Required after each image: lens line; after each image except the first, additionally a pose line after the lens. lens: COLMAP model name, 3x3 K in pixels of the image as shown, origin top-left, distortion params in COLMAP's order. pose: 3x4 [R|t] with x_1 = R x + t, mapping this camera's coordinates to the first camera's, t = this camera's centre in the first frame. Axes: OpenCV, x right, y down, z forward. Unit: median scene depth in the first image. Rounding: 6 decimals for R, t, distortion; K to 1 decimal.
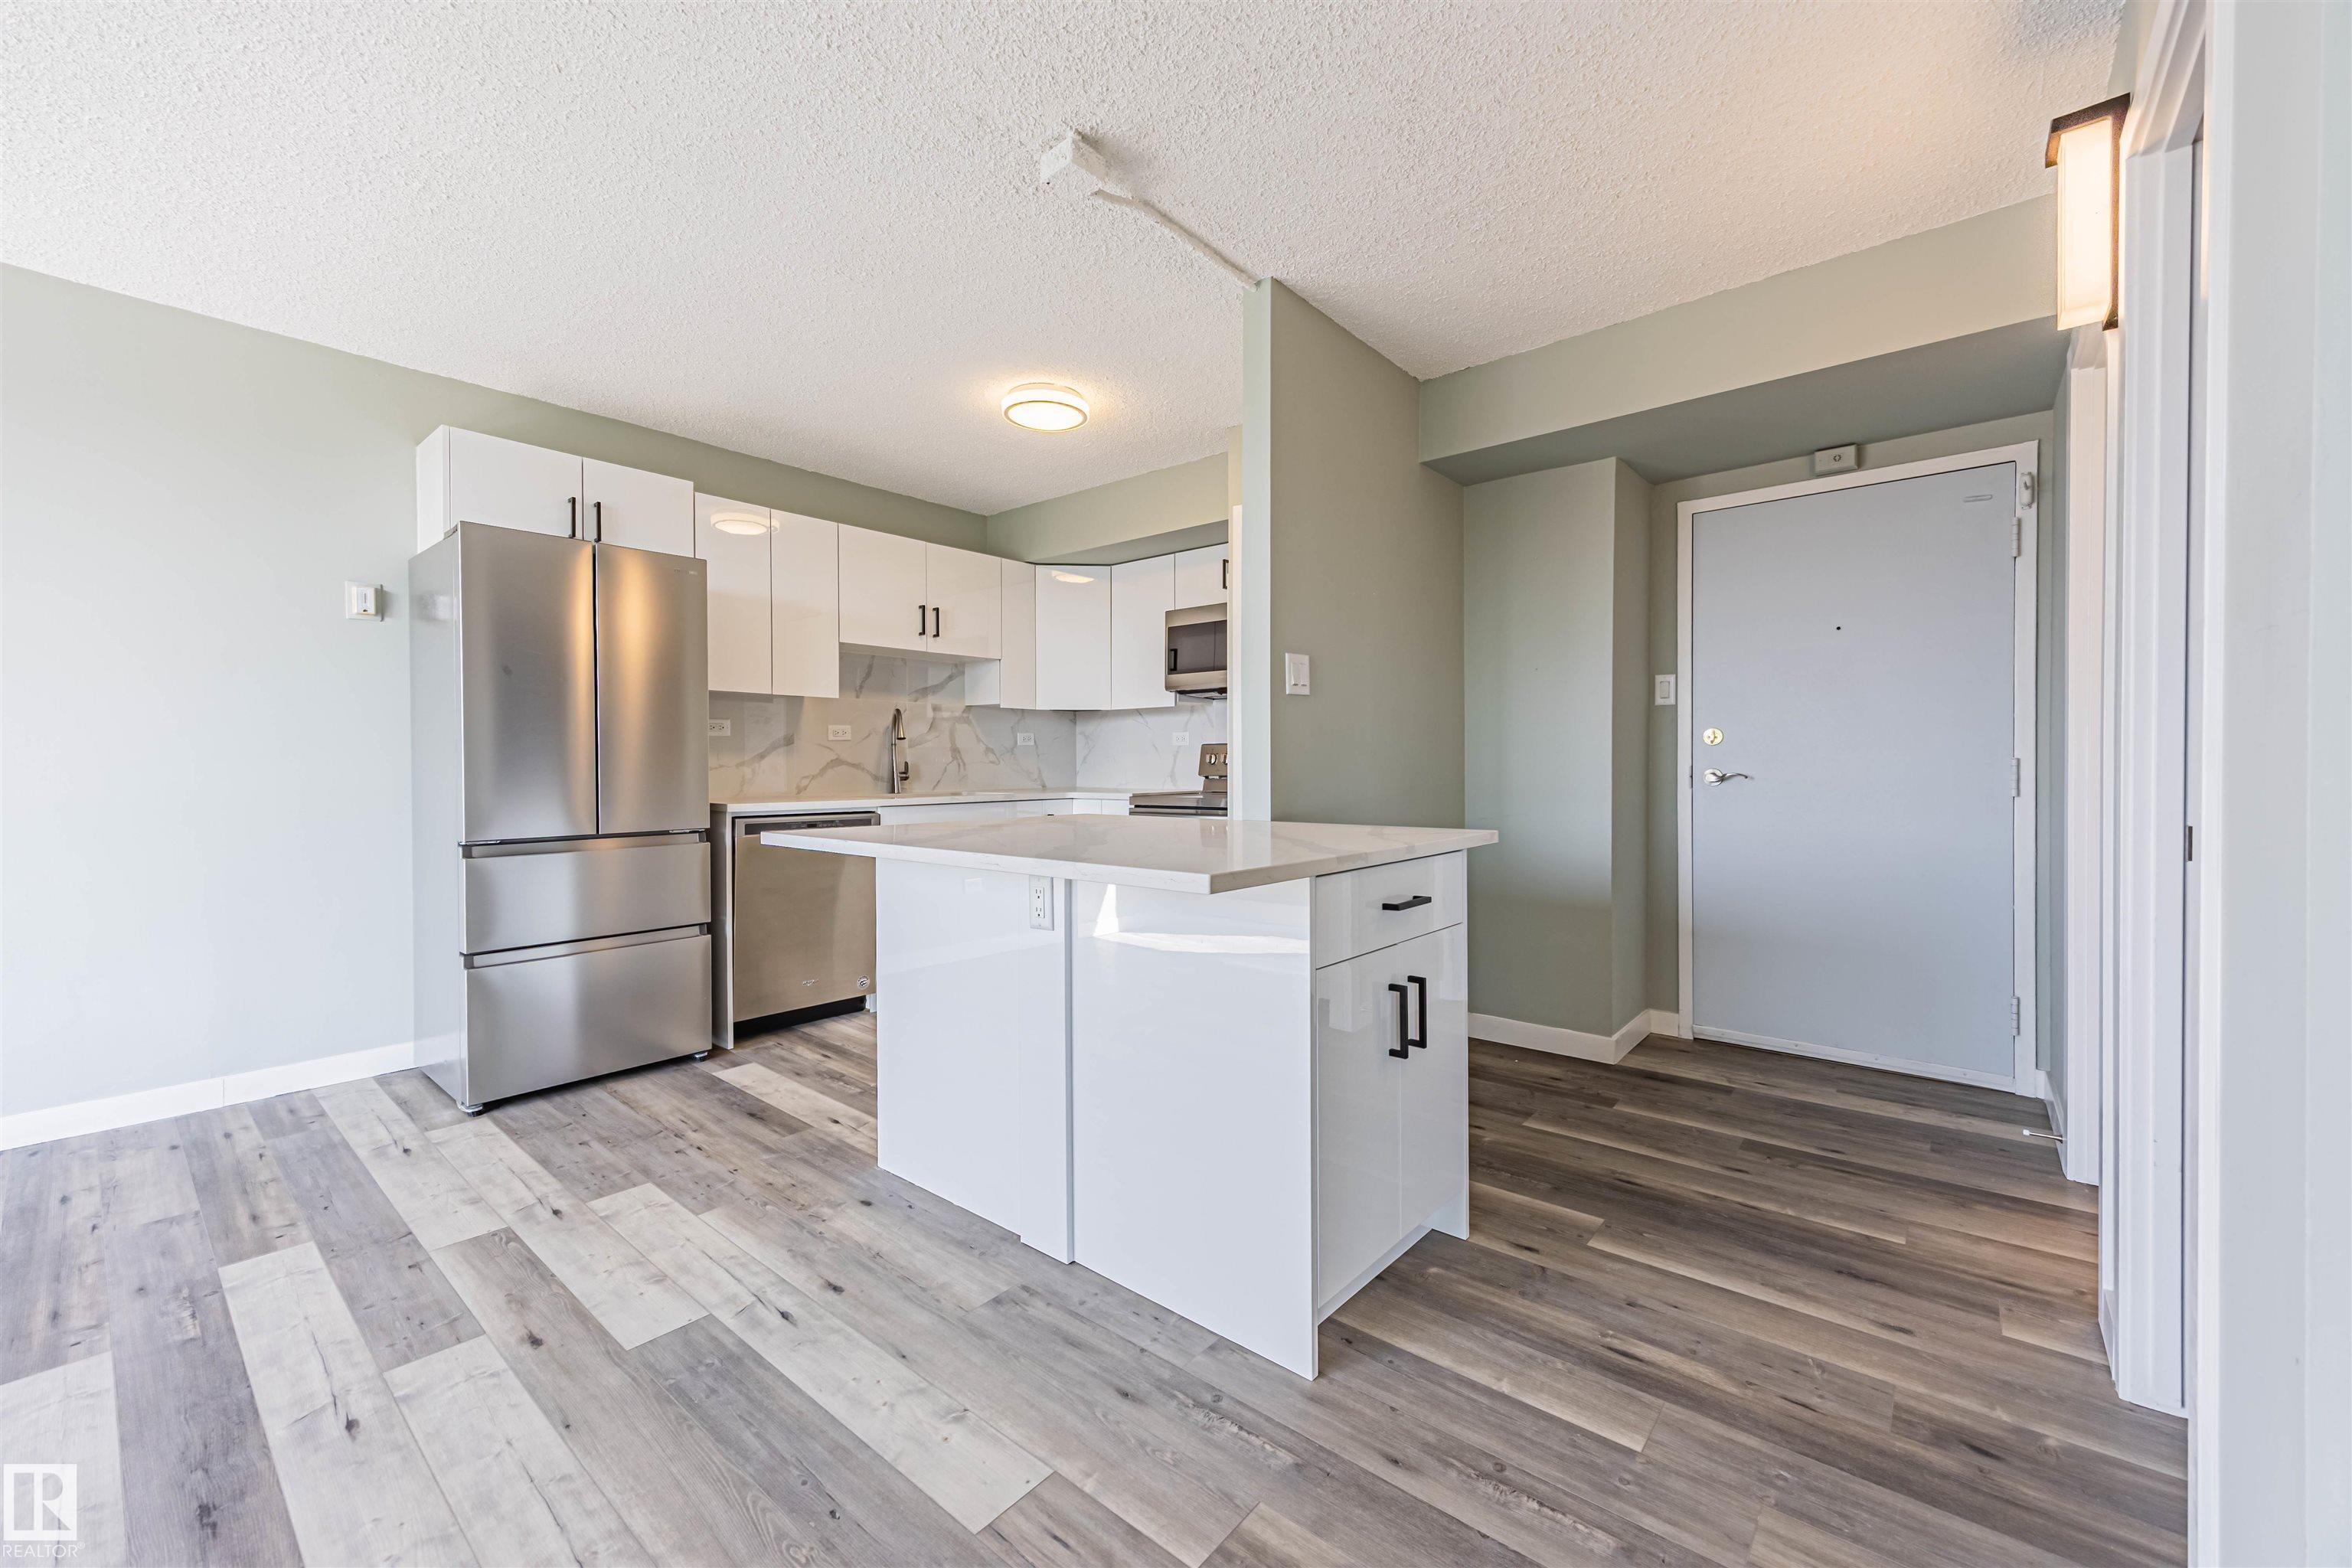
lens RADIAL K [[914.9, 0, 1173.0], [0, 914.9, 772.6], [0, 0, 1]] dist [0.004100, -0.000319]
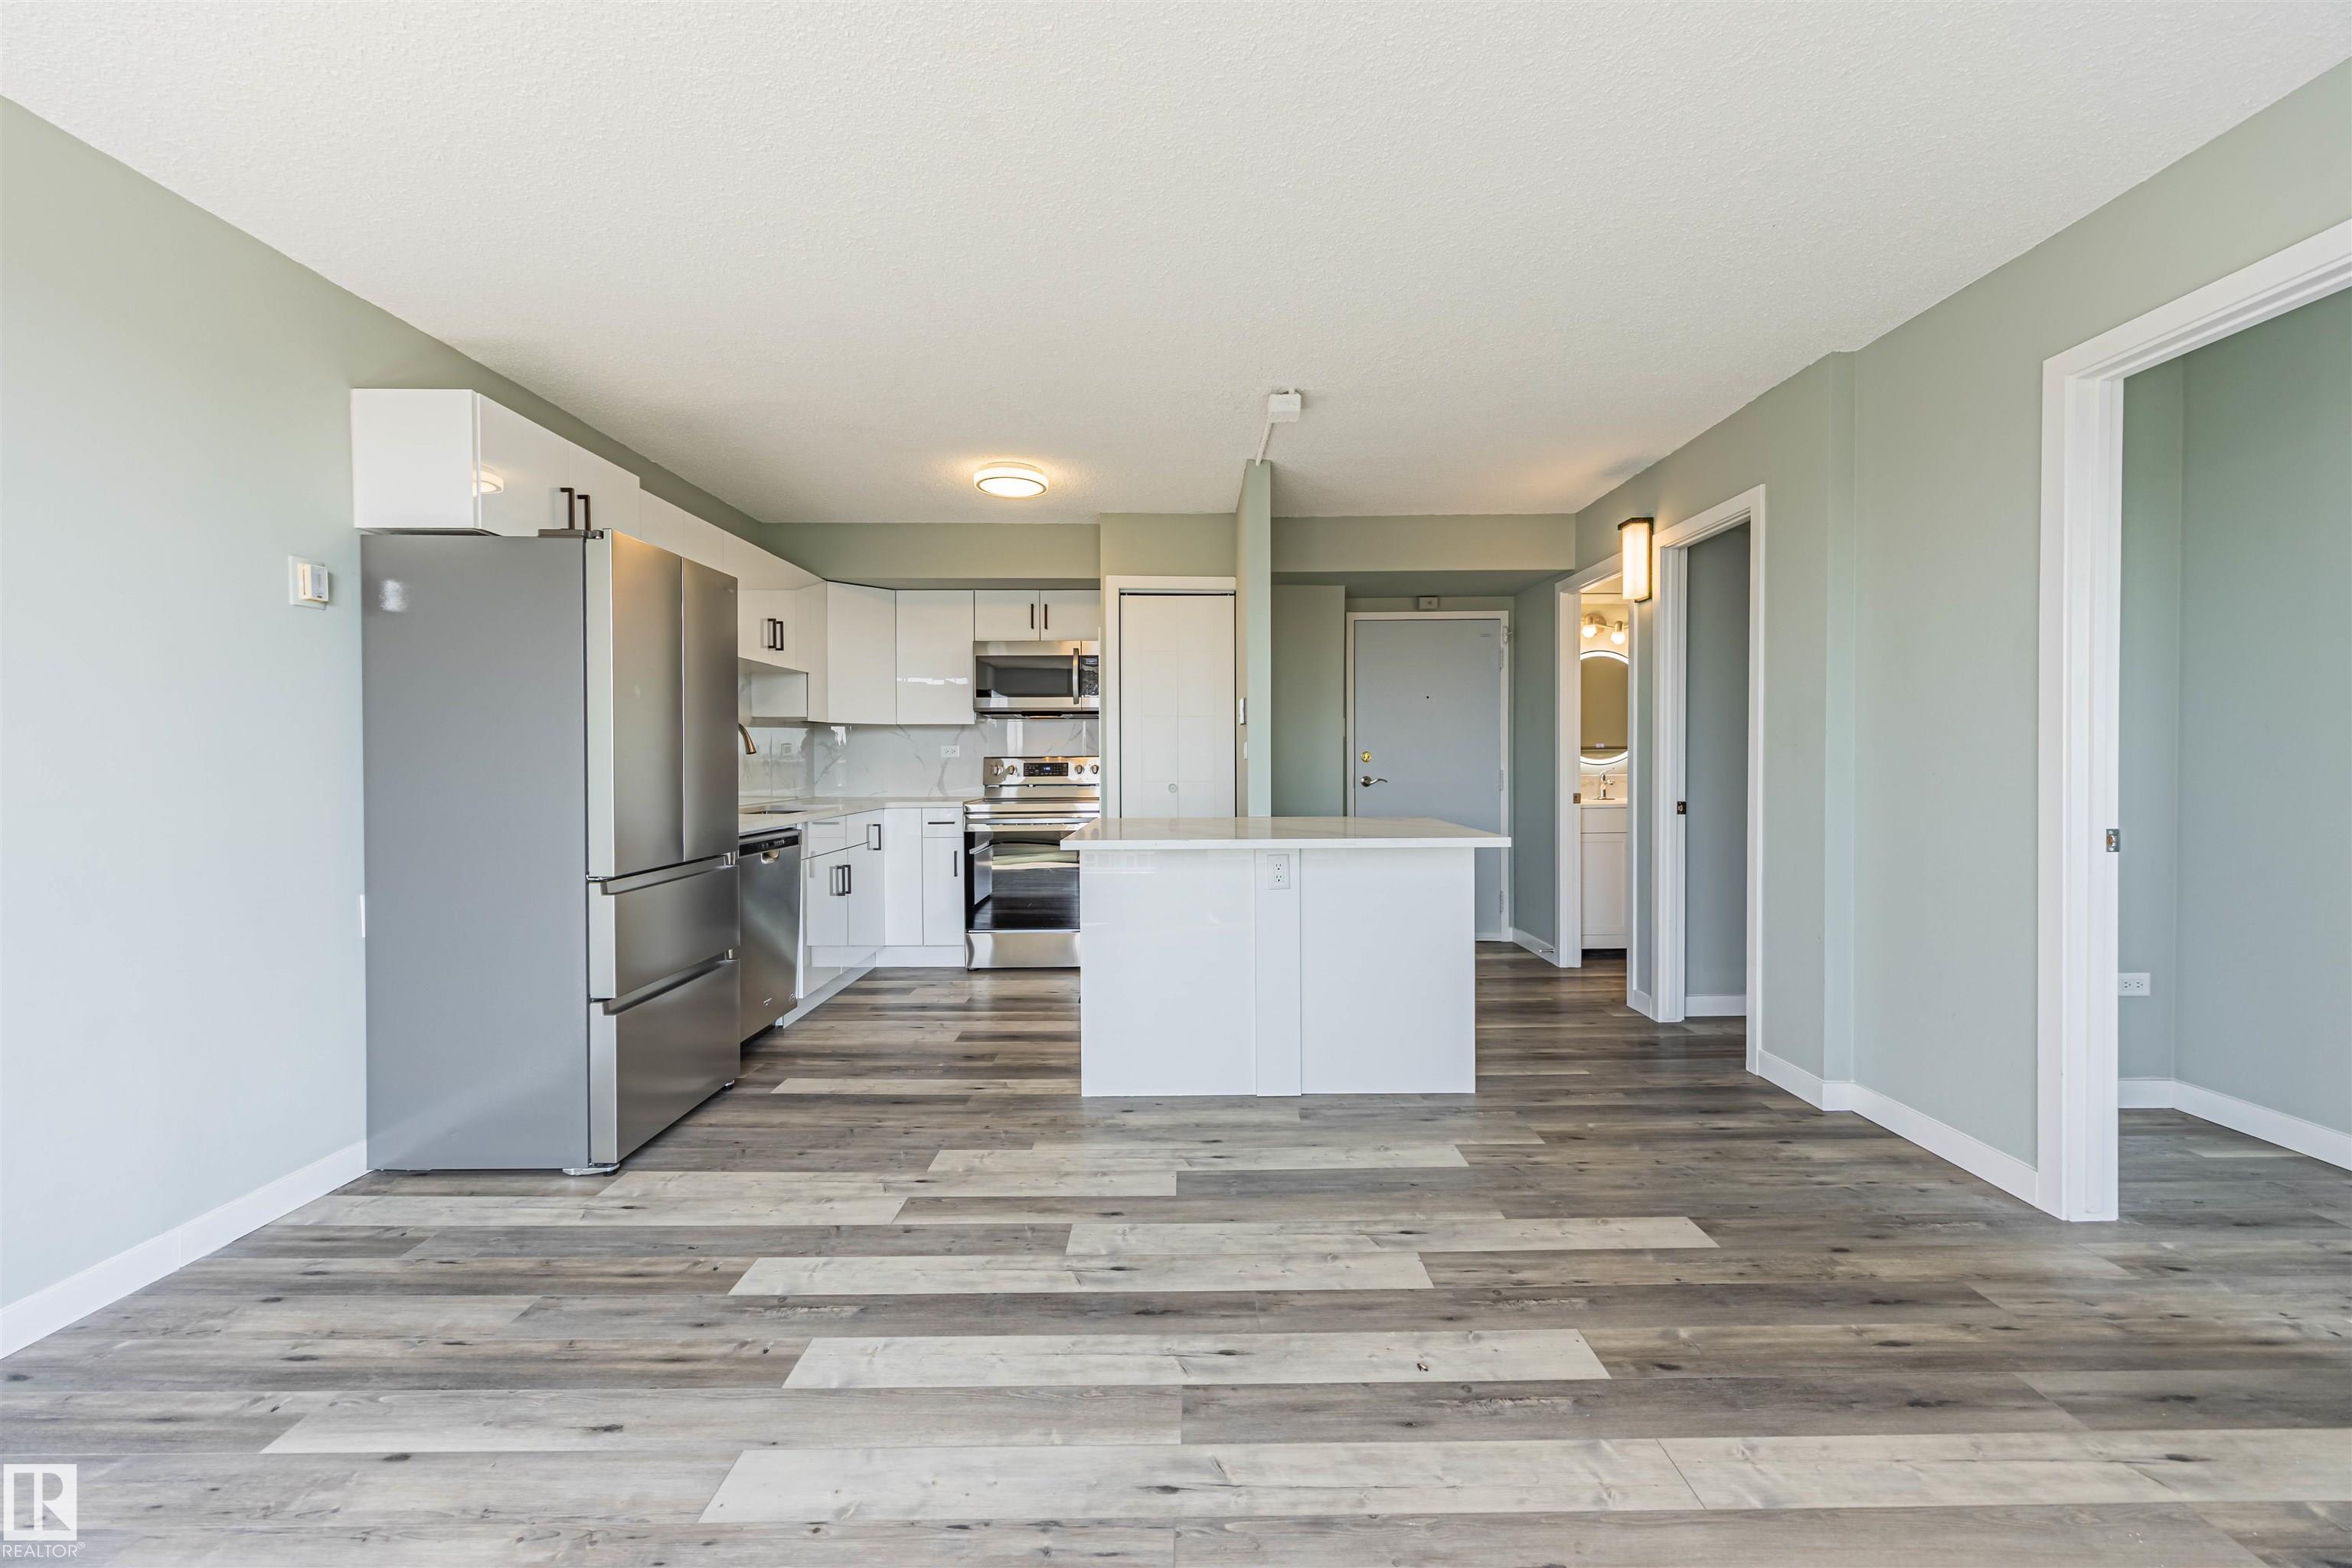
lens RADIAL K [[910.8, 0, 1190.4], [0, 910.8, 768.8], [0, 0, 1]] dist [0.005623, -0.000398]
pose [[0.767604, -0.006666, 0.640889, -0.860214], [0.007677, 0.999970, 0.001205, -0.026925], [-0.640878, 0.003995, 0.767632, -0.071131]]
